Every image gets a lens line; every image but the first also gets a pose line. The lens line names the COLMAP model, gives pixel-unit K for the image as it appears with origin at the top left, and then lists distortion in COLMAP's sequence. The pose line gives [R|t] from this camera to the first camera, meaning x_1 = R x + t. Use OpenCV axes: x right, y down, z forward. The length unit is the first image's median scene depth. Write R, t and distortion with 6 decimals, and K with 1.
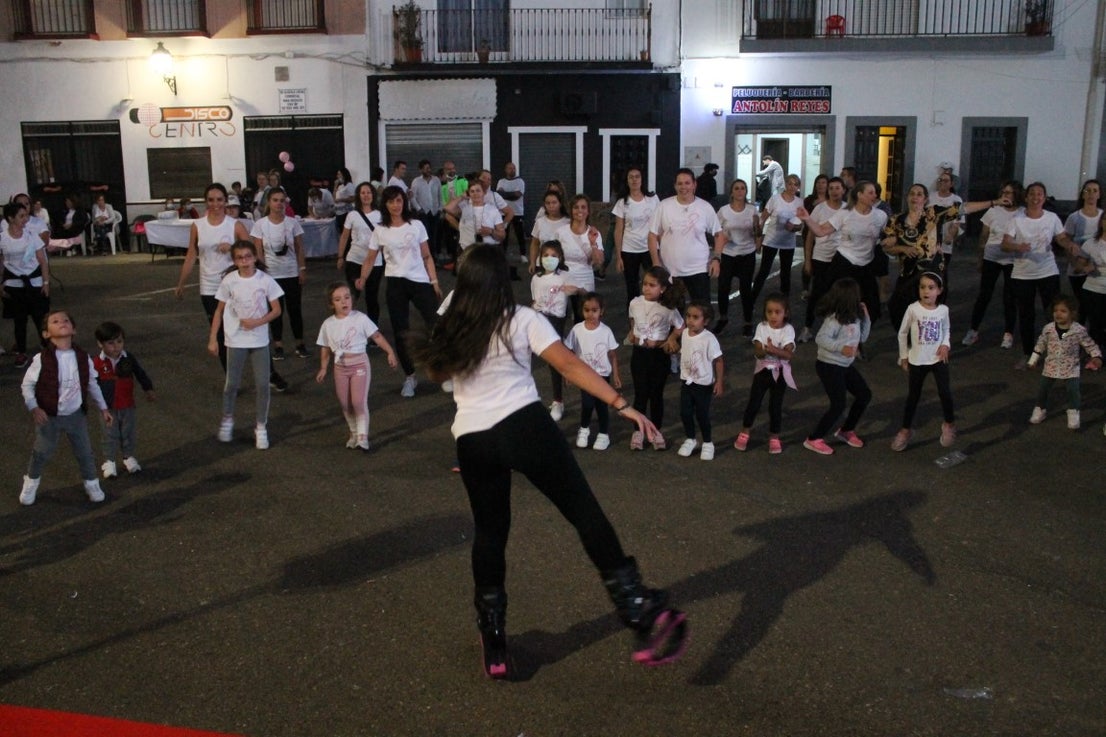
lens RADIAL K [[931.6, 0, 553.0], [0, 931.6, 368.5], [0, 0, 1]] dist [-0.166193, 0.147533]
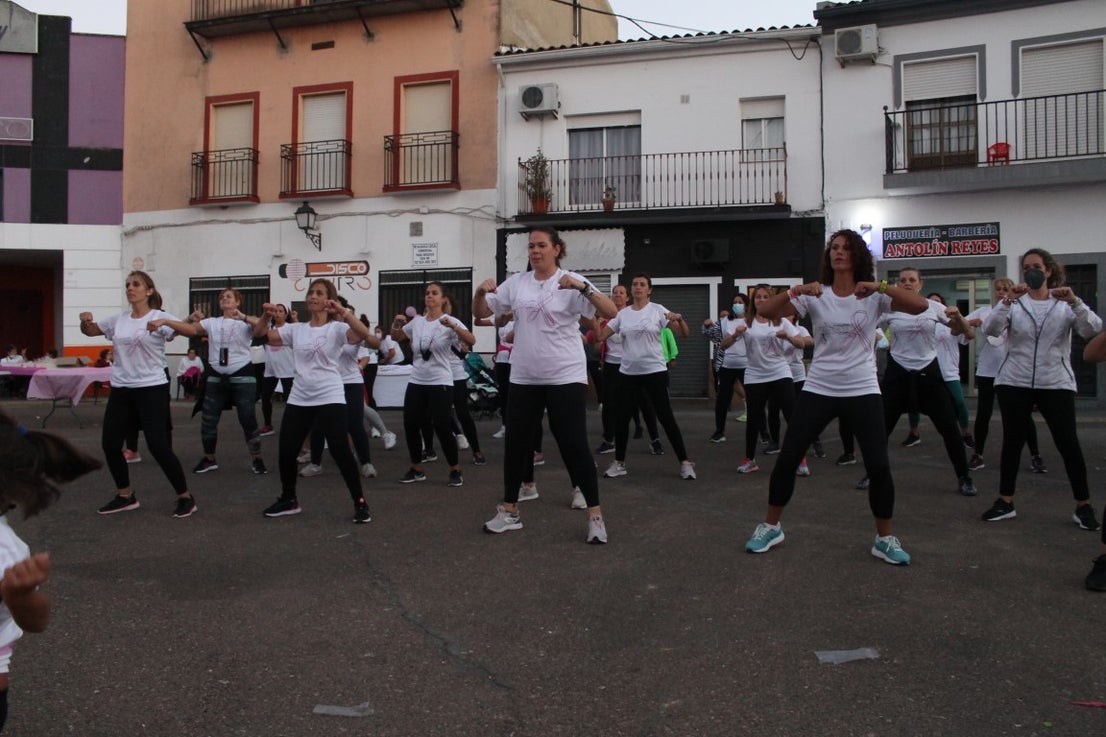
lens RADIAL K [[930.0, 0, 553.0], [0, 930.0, 368.5], [0, 0, 1]] dist [-0.166343, 0.146536]
pose [[0.959583, 0.007755, -0.281319, 0.136882], [-0.064860, 0.978805, -0.194254, 0.016175], [0.273850, 0.204649, 0.939747, 0.109077]]
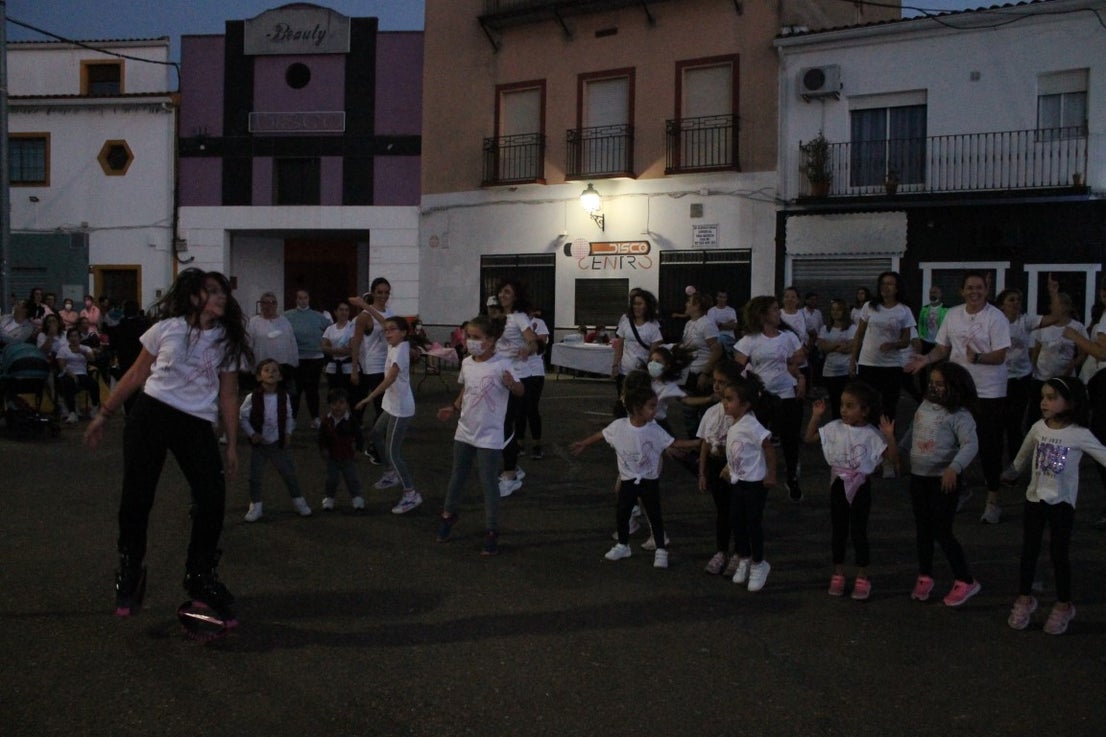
lens RADIAL K [[930.0, 0, 553.0], [0, 930.0, 368.5], [0, 0, 1]] dist [-0.166343, 0.146536]
pose [[0.844676, 0.048652, -0.533062, 0.133202], [-0.133680, 0.983478, -0.122065, 0.003280], [0.518317, 0.174365, 0.837224, 0.064003]]
